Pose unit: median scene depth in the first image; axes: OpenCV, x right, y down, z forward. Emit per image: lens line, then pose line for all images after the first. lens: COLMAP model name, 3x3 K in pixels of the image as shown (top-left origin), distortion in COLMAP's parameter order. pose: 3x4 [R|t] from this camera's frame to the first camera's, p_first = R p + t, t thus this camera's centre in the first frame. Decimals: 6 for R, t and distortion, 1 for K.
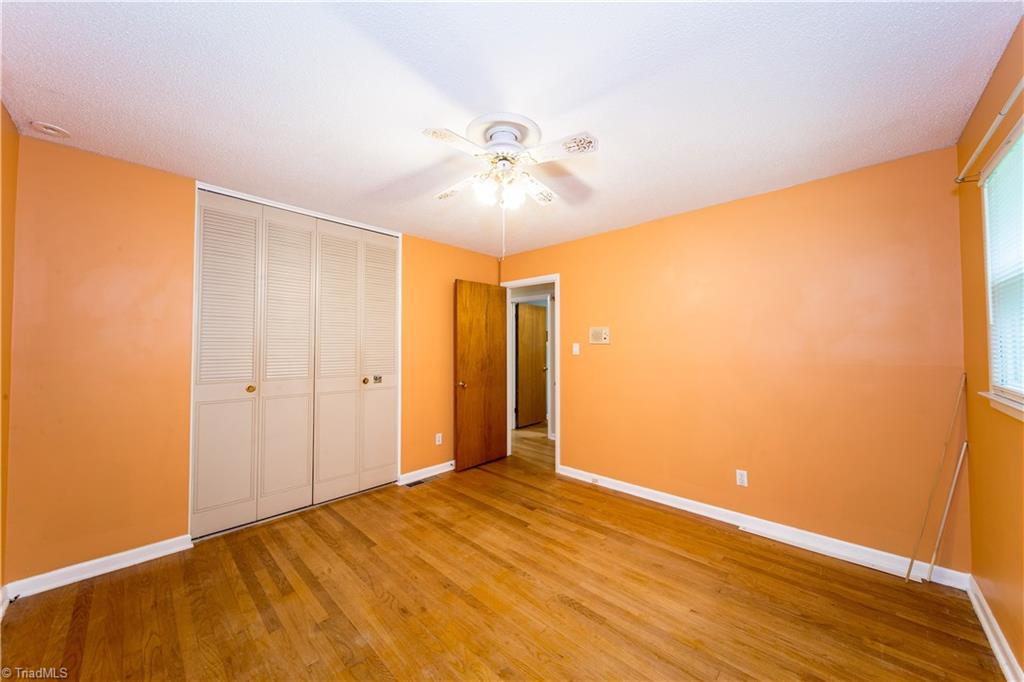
lens RADIAL K [[357.8, 0, 516.1], [0, 357.8, 342.9], [0, 0, 1]] dist [-0.008455, -0.000341]
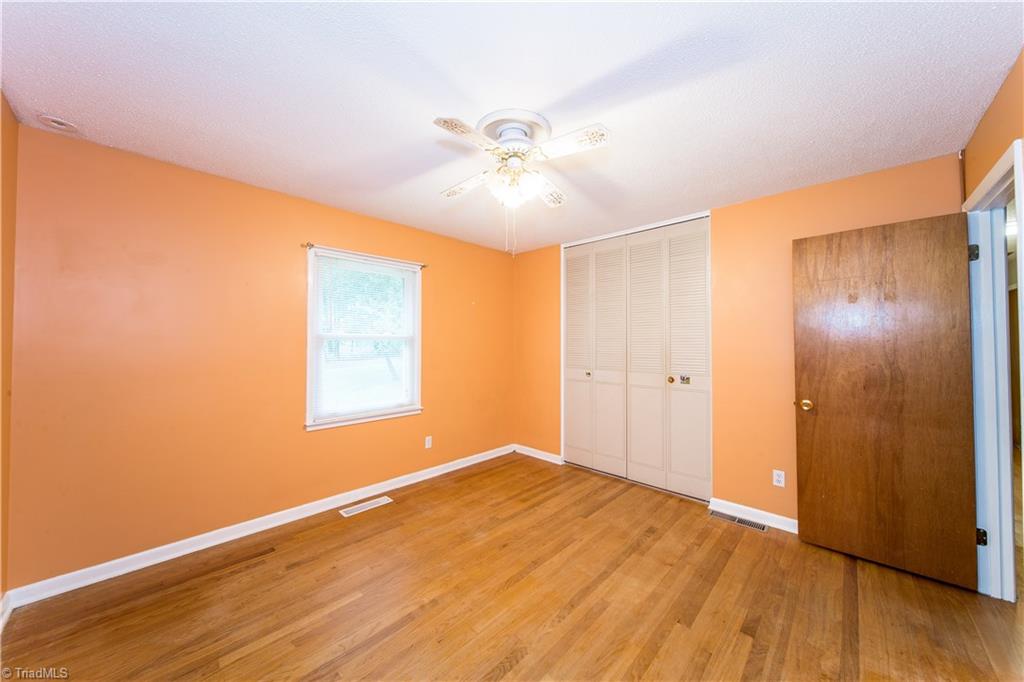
lens RADIAL K [[357.8, 0, 520.1], [0, 357.8, 339.8], [0, 0, 1]] dist [-0.008455, -0.000341]
pose [[-0.001889, -0.012493, -0.999920, 0.773881], [0.007797, 0.999891, -0.012508, 0.008931], [0.999968, -0.007820, -0.001792, 0.816736]]
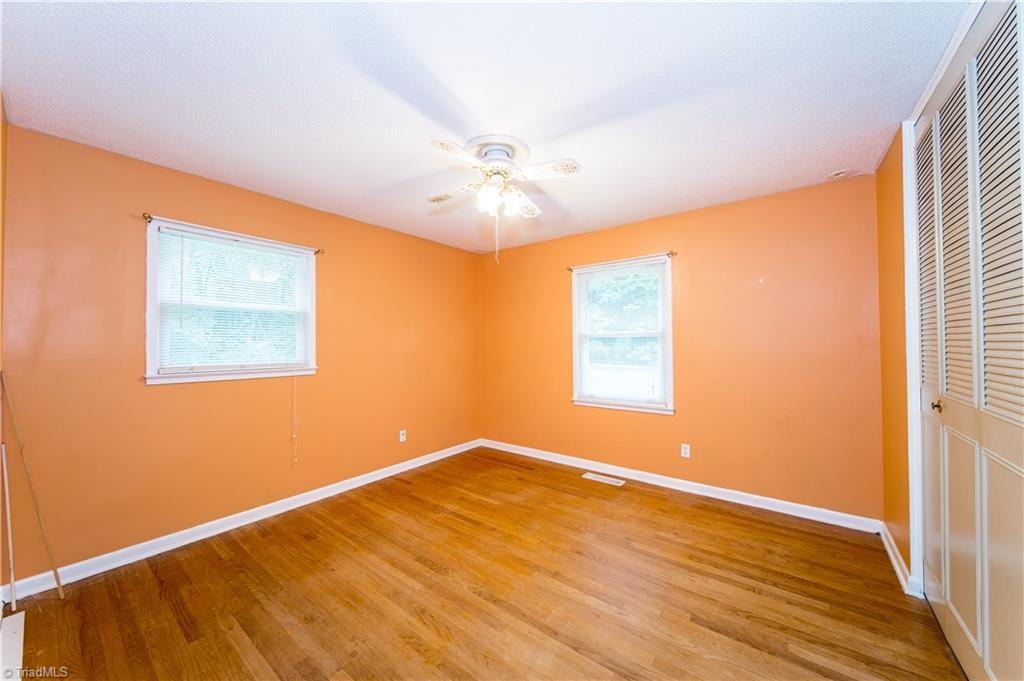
lens RADIAL K [[357.8, 0, 507.0], [0, 357.8, 339.7], [0, 0, 1]] dist [-0.008455, -0.000341]
pose [[-0.996321, 0.005735, -0.085505, 0.025375], [0.007375, 0.999795, -0.018868, 0.026082], [0.085379, -0.019429, -0.996159, 1.710736]]
